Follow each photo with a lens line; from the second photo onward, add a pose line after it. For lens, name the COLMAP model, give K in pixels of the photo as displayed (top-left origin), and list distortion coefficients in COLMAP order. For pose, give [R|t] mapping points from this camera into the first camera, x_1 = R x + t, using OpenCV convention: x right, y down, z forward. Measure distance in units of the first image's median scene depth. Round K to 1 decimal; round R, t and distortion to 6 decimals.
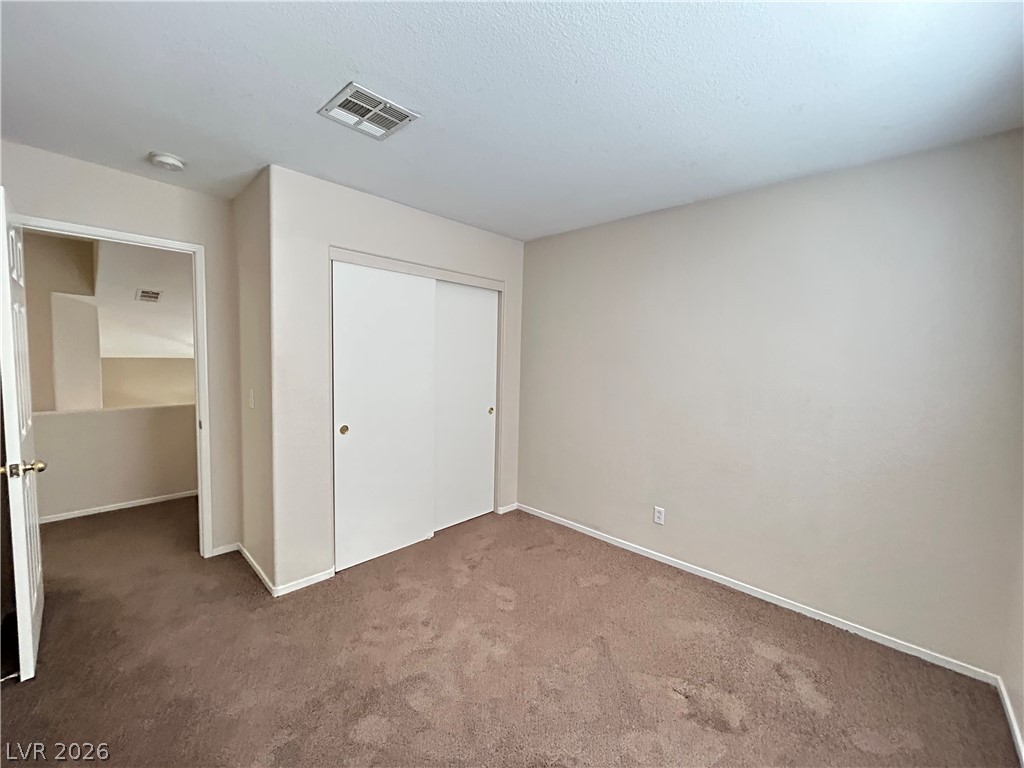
lens RADIAL K [[411.3, 0, 512.0], [0, 411.3, 384.0], [0, 0, 1]] dist [-0.000641, 0.000756]
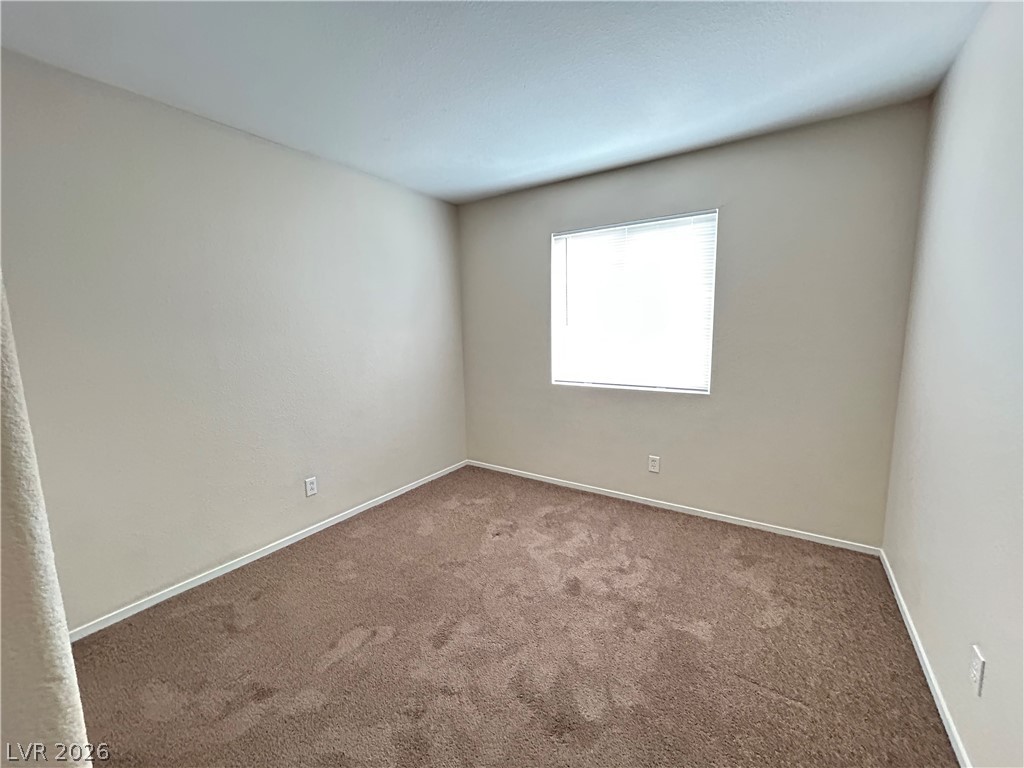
lens RADIAL K [[411.3, 0, 512.0], [0, 411.3, 384.0], [0, 0, 1]] dist [-0.000641, 0.000756]
pose [[-0.170901, -0.156392, 0.972797, -0.688561], [0.086053, 0.981181, 0.172858, -0.037573], [-0.981523, 0.113253, -0.154227, 0.772185]]
